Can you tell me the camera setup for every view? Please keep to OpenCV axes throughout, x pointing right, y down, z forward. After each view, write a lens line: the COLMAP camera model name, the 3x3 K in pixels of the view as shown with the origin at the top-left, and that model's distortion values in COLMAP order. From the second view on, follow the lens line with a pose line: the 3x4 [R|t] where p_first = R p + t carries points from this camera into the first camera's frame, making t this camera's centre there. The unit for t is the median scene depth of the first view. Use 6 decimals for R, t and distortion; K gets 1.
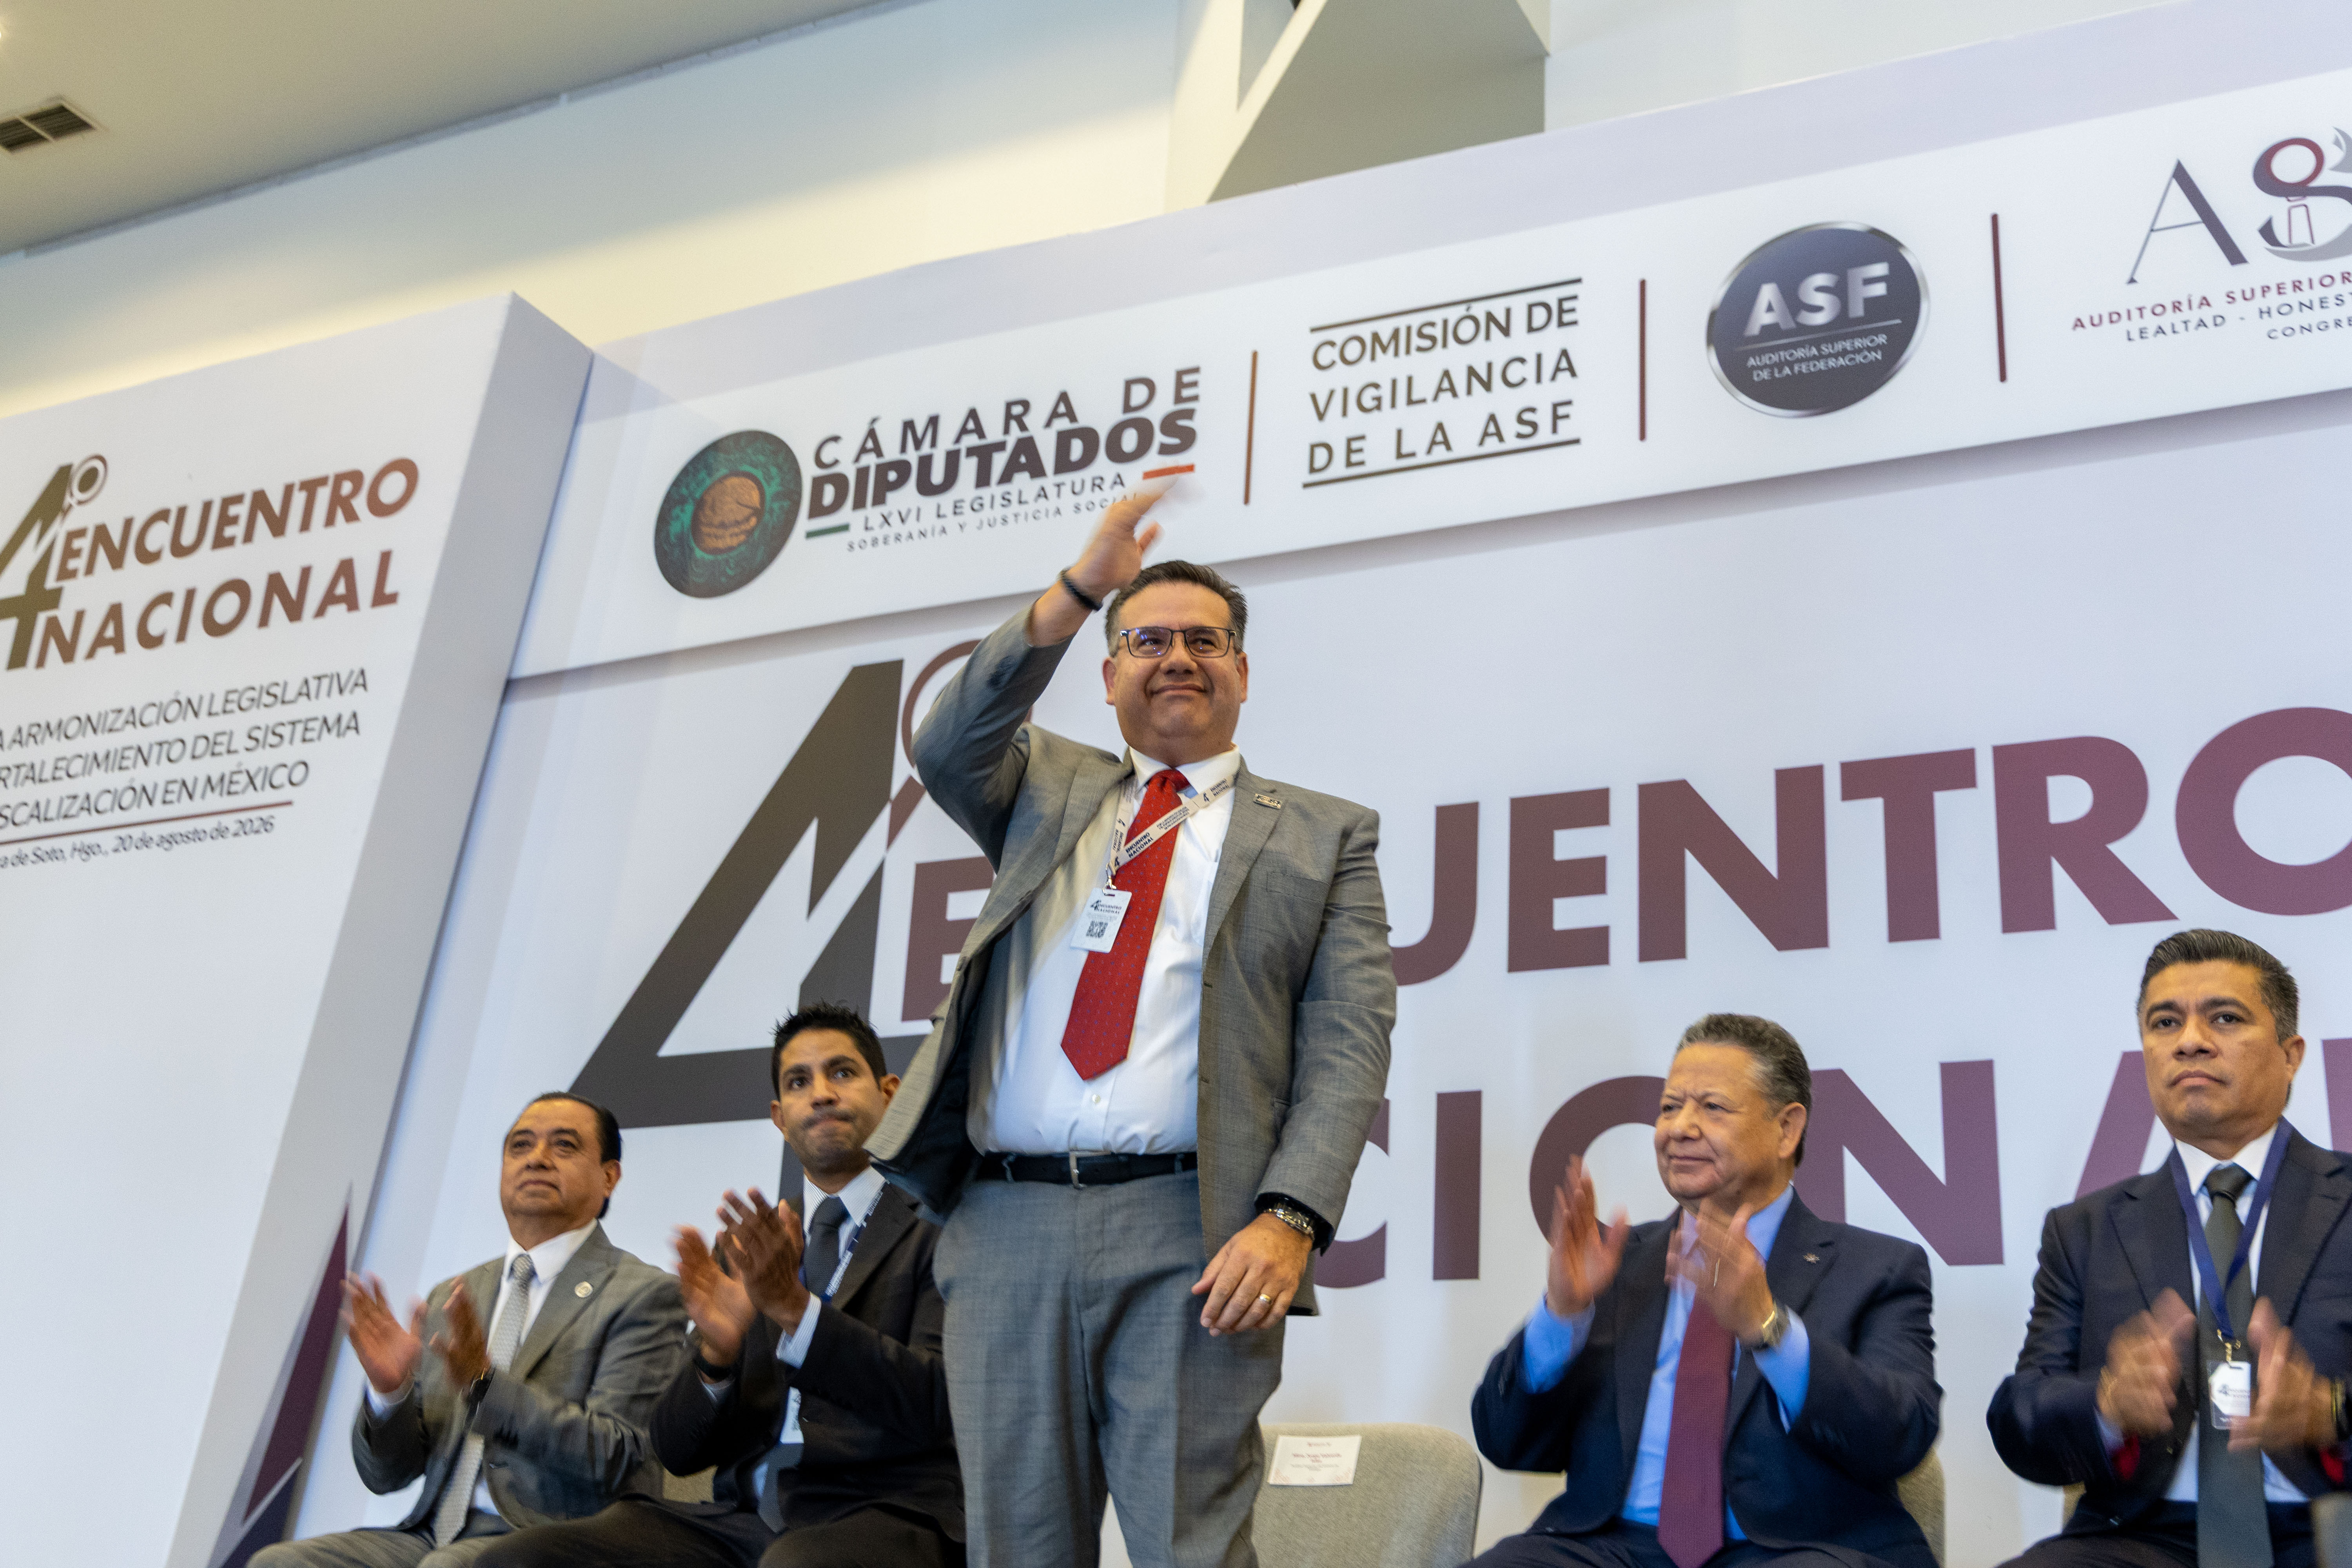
lens RADIAL K [[2690.7, 0, 1176.0], [0, 2690.7, 784.0], [0, 0, 1]] dist [0.005119, 0.004399]
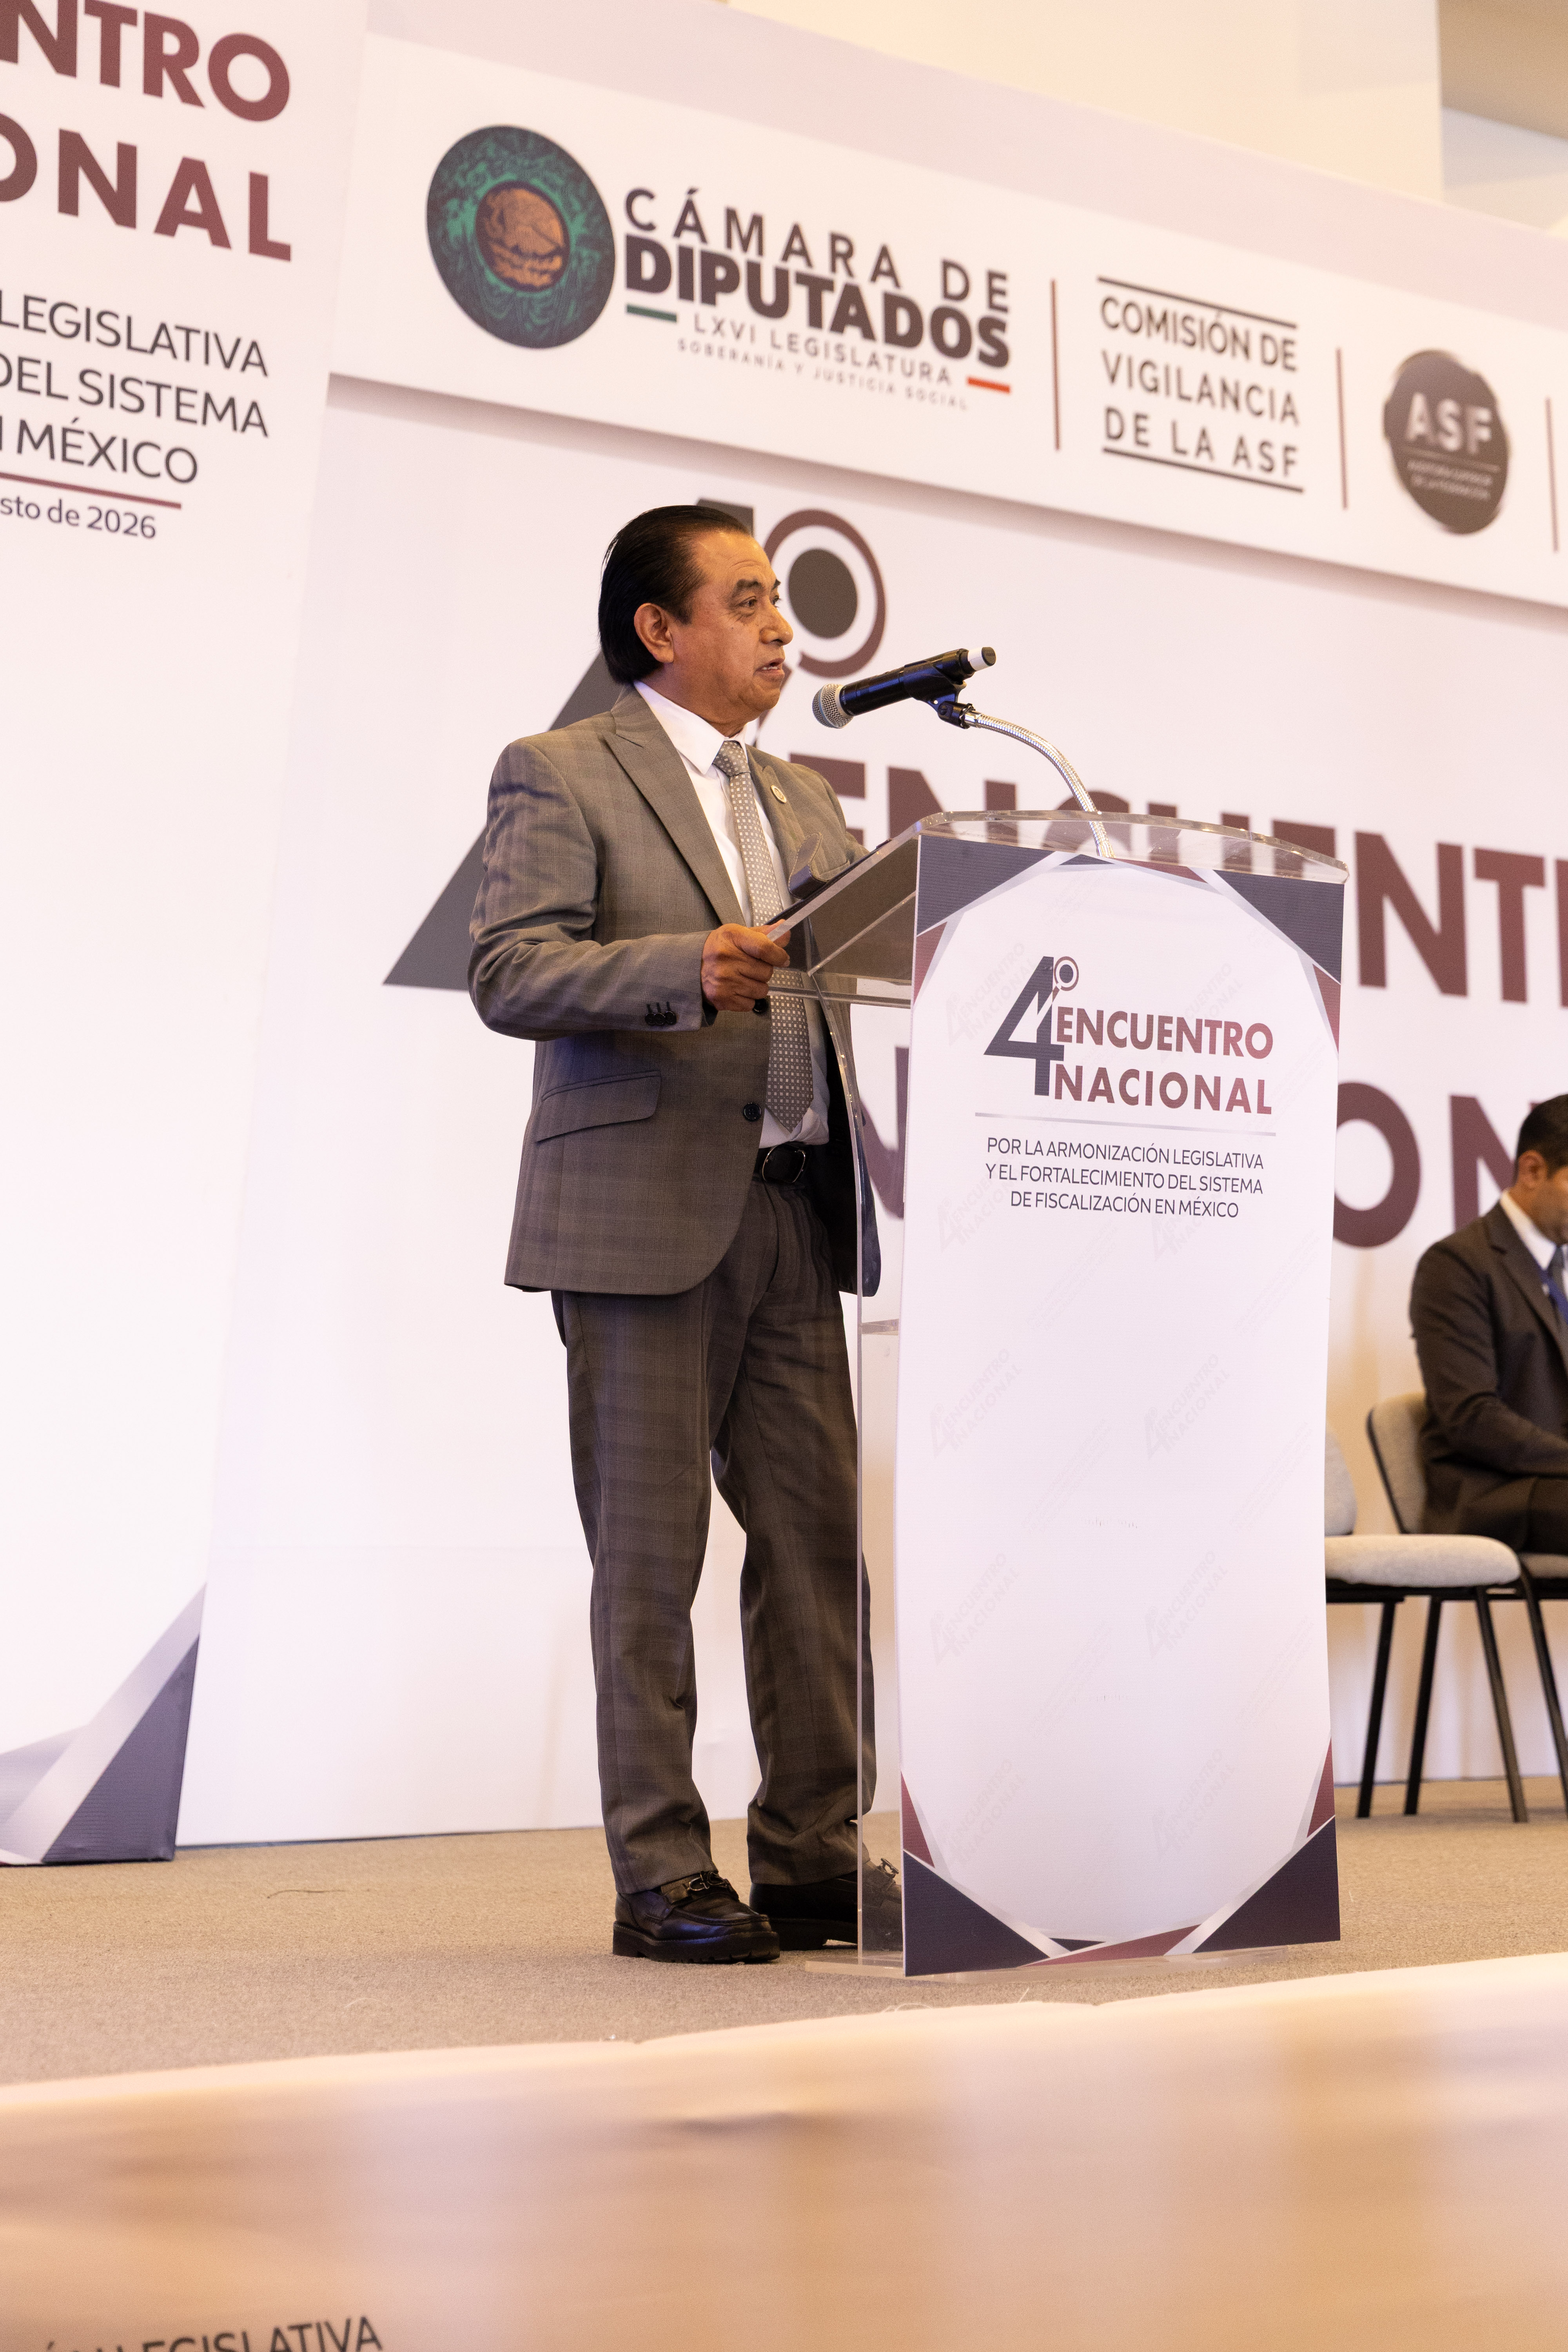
lens RADIAL K [[4363.3, 0, 784.0], [0, 4363.3, 1176.0], [0, 0, 1]] dist [0.071728, -0.036885]
pose [[0.437115, 0.030102, 0.898902, -1.389969], [-0.274175, 0.956330, 0.101299, 0.016360], [-0.856597, -0.290736, 0.426279, 0.298153]]
